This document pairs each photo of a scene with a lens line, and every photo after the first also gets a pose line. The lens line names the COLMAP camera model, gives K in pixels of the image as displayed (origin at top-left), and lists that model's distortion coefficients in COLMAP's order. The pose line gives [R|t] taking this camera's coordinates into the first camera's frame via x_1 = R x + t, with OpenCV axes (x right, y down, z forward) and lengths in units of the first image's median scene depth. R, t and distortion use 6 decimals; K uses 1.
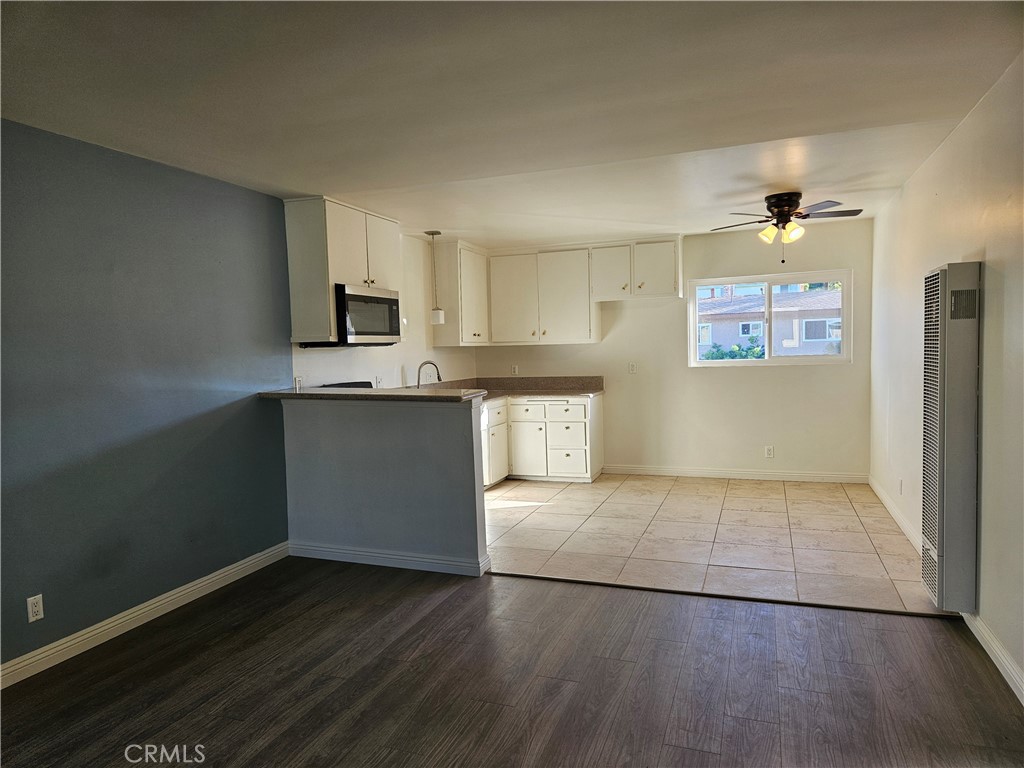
lens RADIAL K [[682.5, 0, 510.8], [0, 682.5, 385.4], [0, 0, 1]] dist [0.001363, -0.000160]
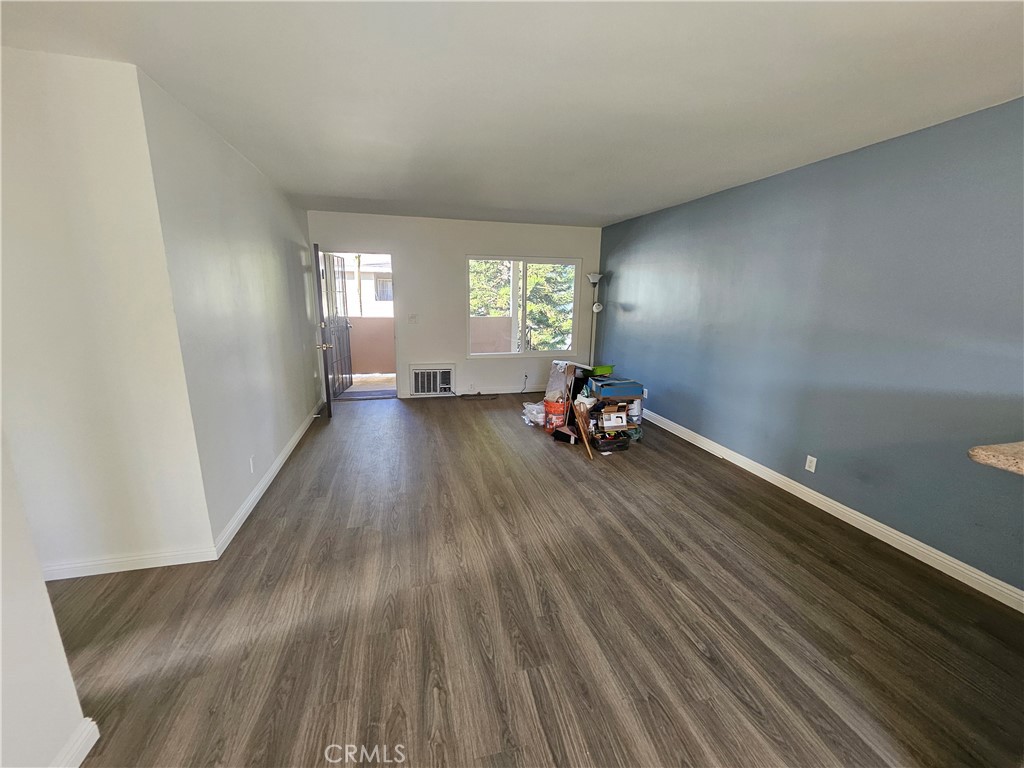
lens RADIAL K [[407.4, 0, 511.3], [0, 407.4, 384.1], [0, 0, 1]] dist [0.002283, 0.000243]
pose [[-0.825835, 0.137531, -0.546884, 0.176687], [-0.026581, 0.959232, 0.281368, -0.049855], [0.563286, 0.246900, -0.788511, 0.559523]]
